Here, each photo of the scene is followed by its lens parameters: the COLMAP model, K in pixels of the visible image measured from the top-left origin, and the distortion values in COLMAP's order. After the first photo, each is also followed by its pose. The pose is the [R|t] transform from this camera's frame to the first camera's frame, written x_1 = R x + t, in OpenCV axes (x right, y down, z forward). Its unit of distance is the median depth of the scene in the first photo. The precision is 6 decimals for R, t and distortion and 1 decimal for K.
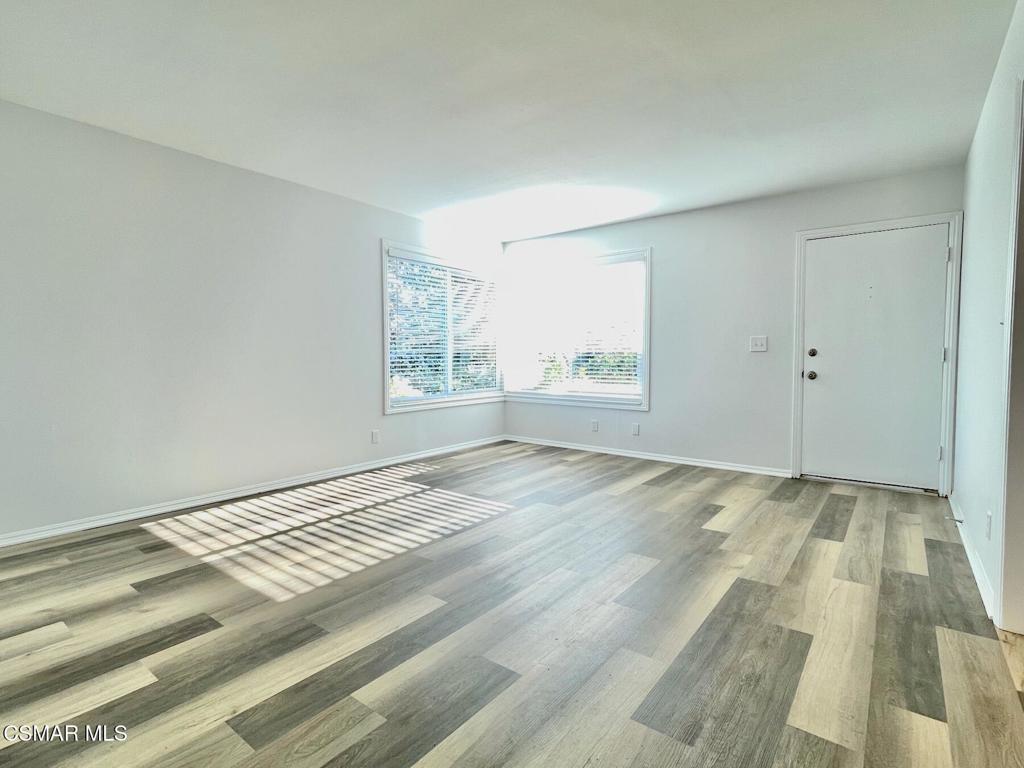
lens RADIAL K [[516.9, 0, 505.0], [0, 516.9, 382.0], [0, 0, 1]] dist [-0.000569, -0.000483]
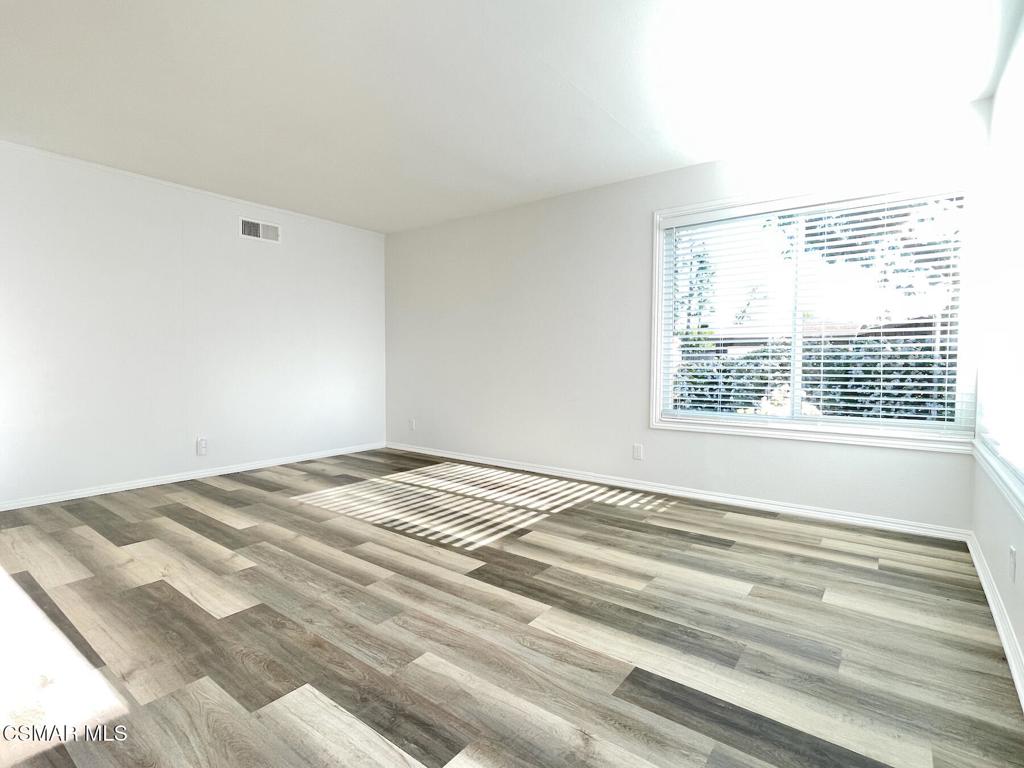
lens RADIAL K [[516.9, 0, 504.4], [0, 516.9, 386.9], [0, 0, 1]] dist [-0.000569, -0.000483]
pose [[-0.003758, 0.062187, -0.998057, 0.812428], [-0.049301, 0.996839, 0.062297, -0.056855], [0.998777, 0.049439, -0.000681, 1.087412]]
